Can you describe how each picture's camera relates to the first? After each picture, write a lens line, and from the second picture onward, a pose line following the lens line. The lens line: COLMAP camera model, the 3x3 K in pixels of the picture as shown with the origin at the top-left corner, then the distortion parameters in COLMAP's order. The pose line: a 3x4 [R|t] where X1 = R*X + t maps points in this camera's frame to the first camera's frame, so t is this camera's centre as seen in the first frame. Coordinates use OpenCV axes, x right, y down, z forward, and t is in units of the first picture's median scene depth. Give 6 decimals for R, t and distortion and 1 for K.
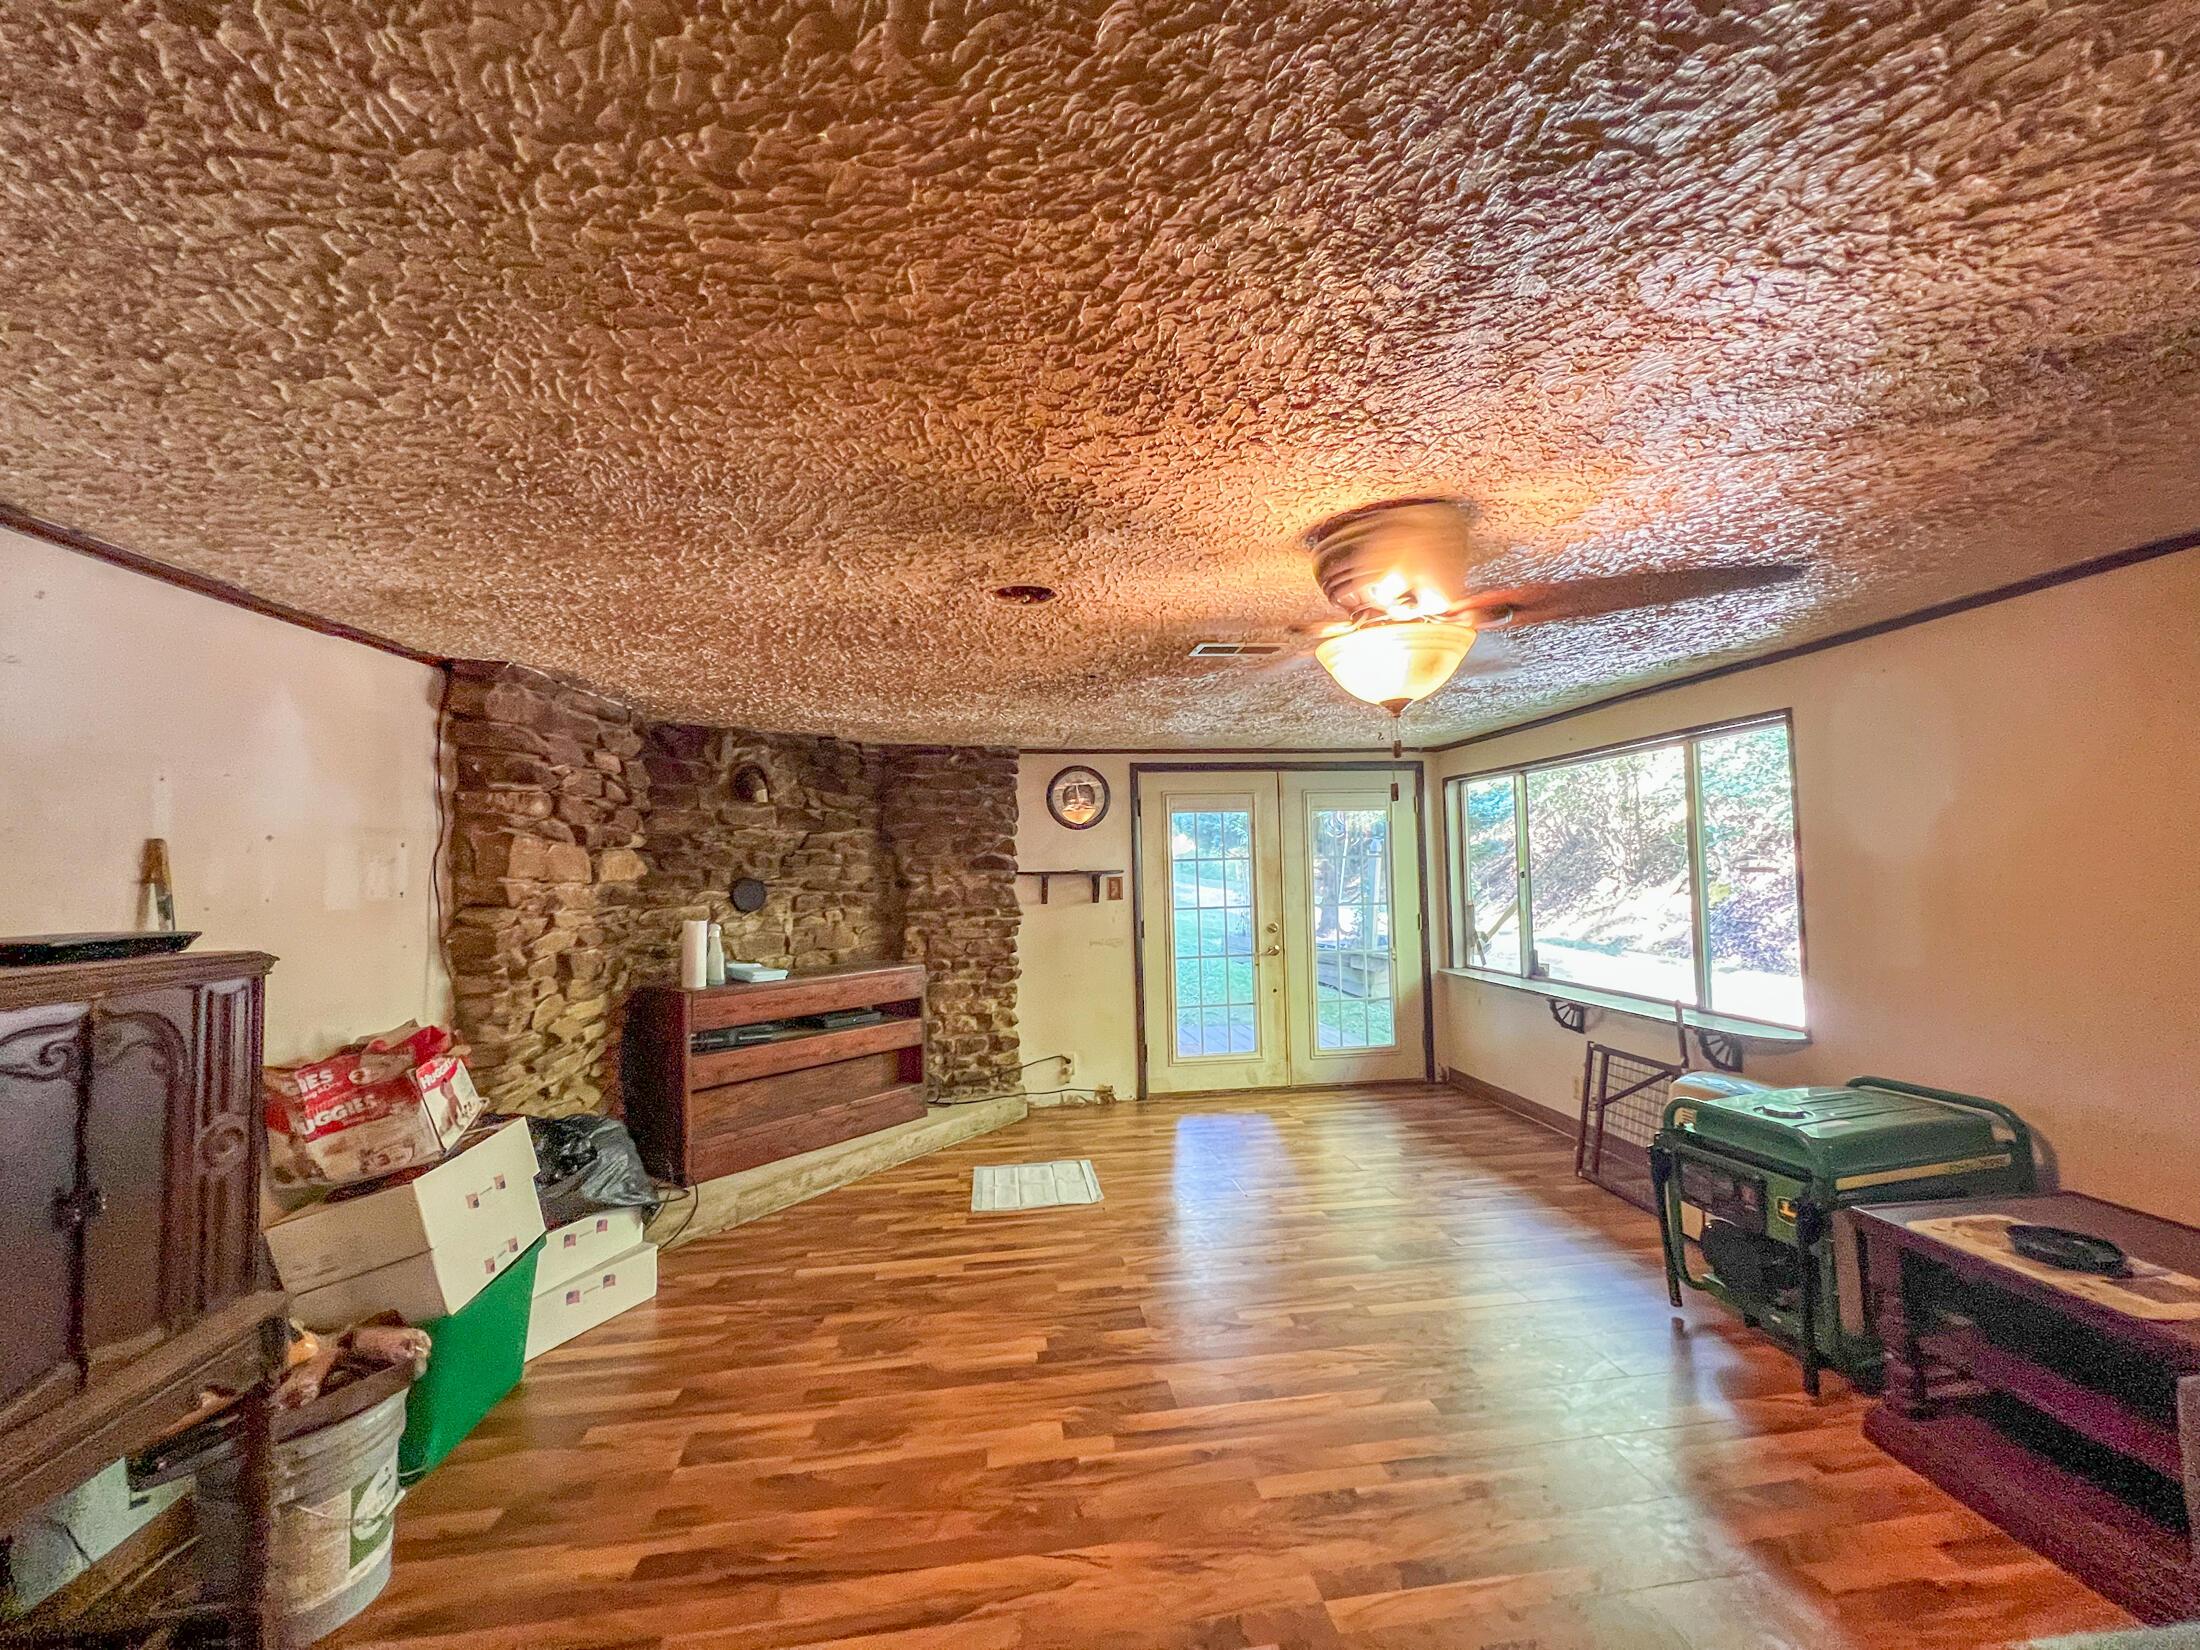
lens RADIAL K [[883.0, 0, 1096.9], [0, 883.0, 826.3], [0, 0, 1]] dist [0.000259, 0.000292]
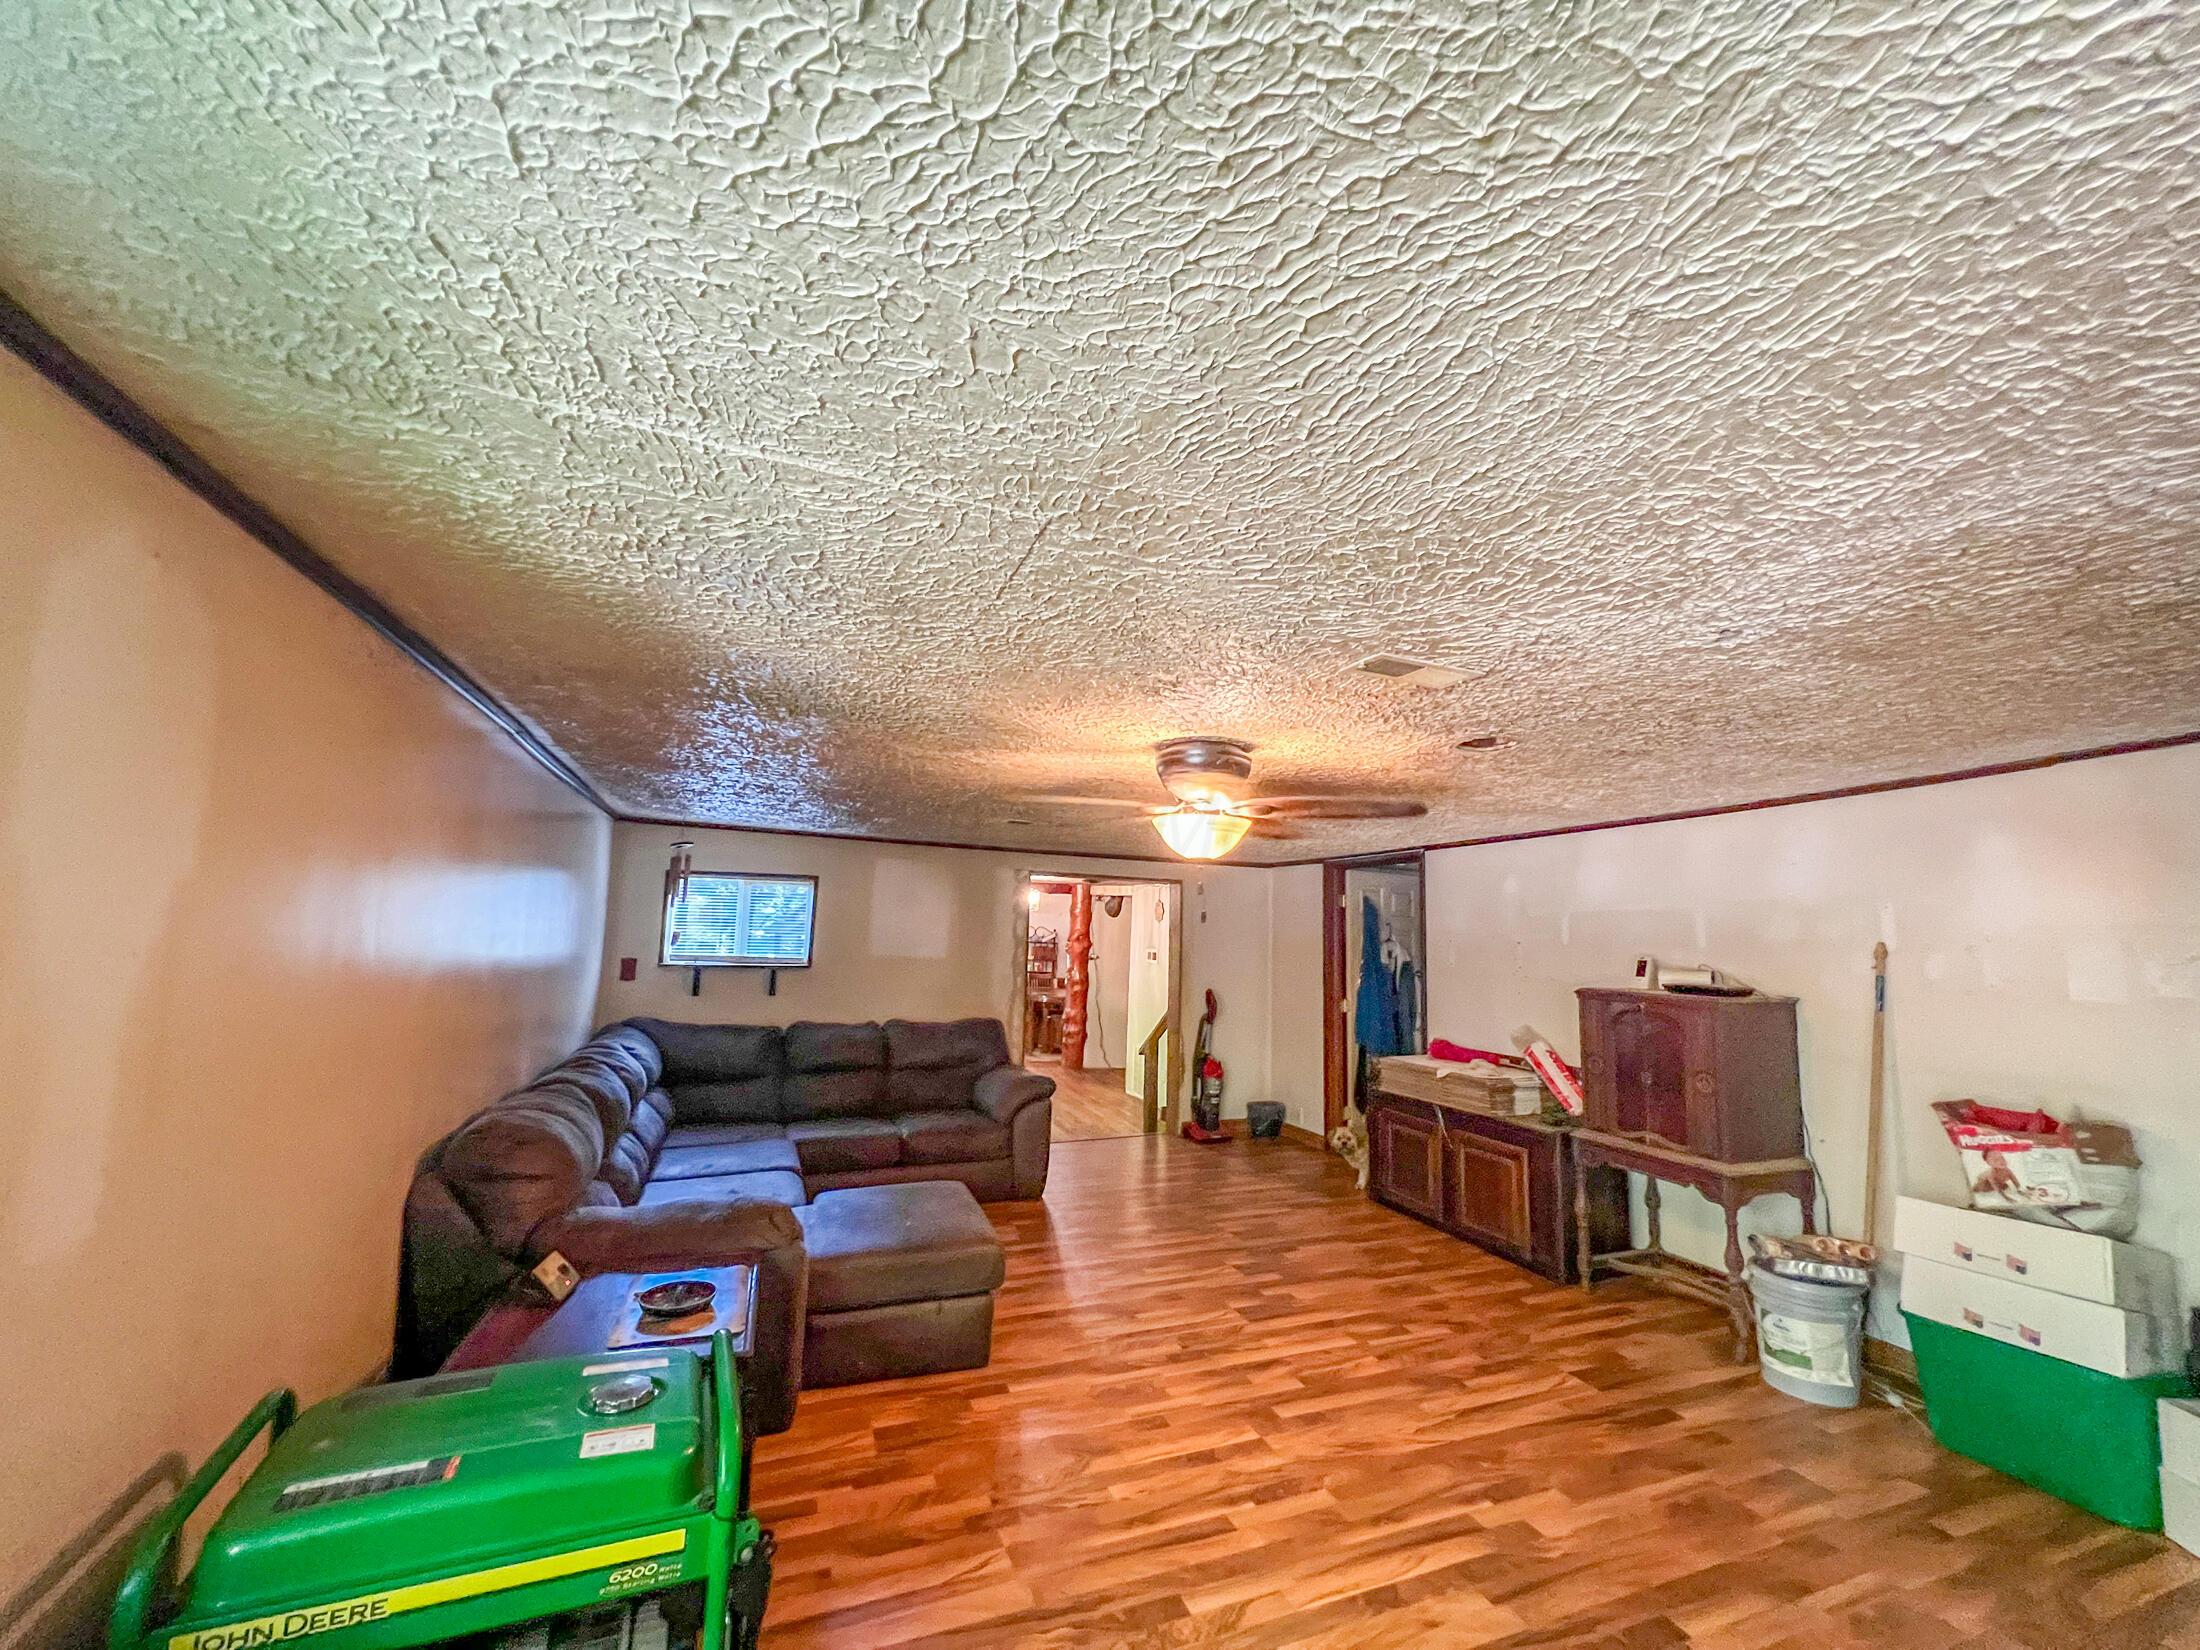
lens RADIAL K [[883.0, 0, 1104.0], [0, 883.0, 827.1], [0, 0, 1]] dist [0.000259, 0.000292]
pose [[-0.972375, -0.025147, -0.232067, 0.763691], [0.014648, 0.985647, -0.168183, 0.057893], [0.232966, -0.166937, -0.958050, 2.180021]]
